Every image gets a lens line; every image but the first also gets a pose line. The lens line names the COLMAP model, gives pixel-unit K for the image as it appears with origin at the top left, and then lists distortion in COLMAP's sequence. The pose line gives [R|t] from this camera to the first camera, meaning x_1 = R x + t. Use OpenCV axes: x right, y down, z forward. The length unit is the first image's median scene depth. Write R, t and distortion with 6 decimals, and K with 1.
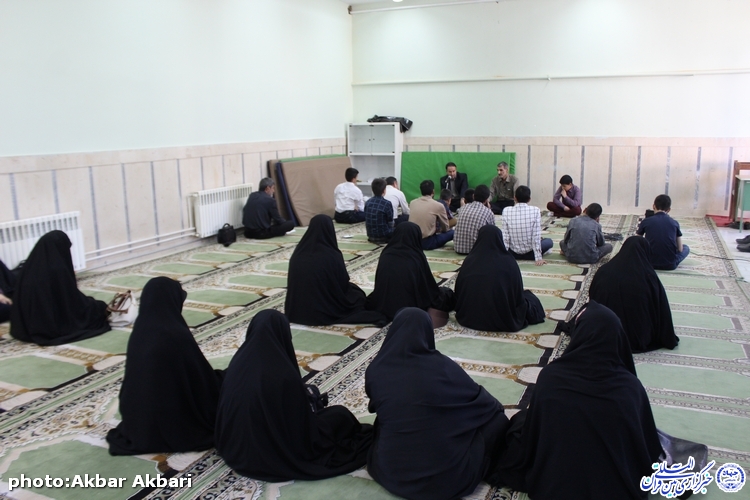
lens RADIAL K [[627.4, 0, 377.2], [0, 627.4, 252.7], [0, 0, 1]] dist [-0.157312, 0.139172]
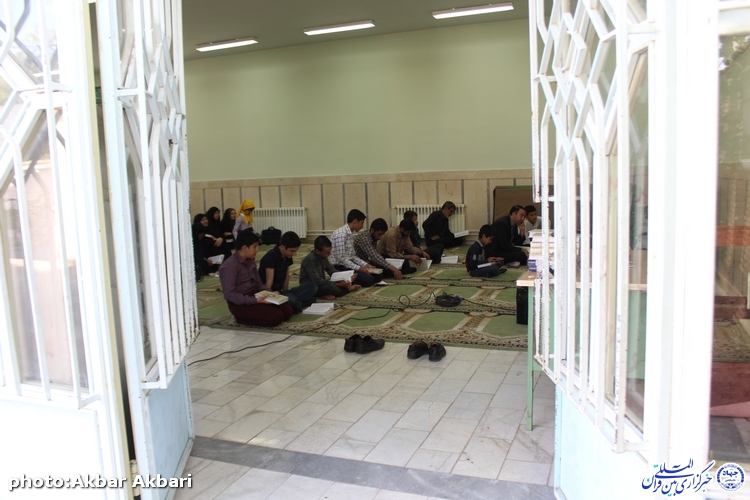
lens RADIAL K [[627.4, 0, 375.6], [0, 627.4, 251.4], [0, 0, 1]] dist [-0.157312, 0.139172]
pose [[0.034012, 0.113897, -0.992910, 1.318033], [-0.167448, 0.980091, 0.106690, -0.158461], [0.985294, 0.162632, 0.052406, 1.012674]]
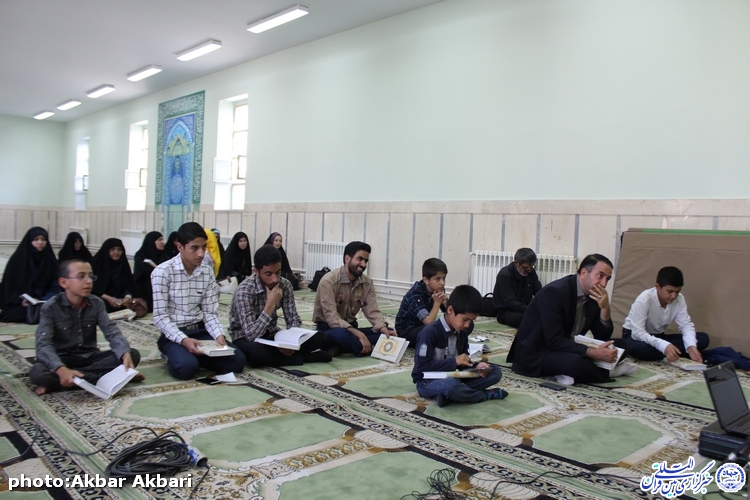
lens RADIAL K [[627.4, 0, 379.3], [0, 627.4, 251.0], [0, 0, 1]] dist [-0.157312, 0.139172]
pose [[-0.388127, 0.004503, -0.921595, 0.687238], [-0.230250, 0.967803, 0.101698, -0.178184], [0.892380, 0.251669, -0.374594, 1.379993]]
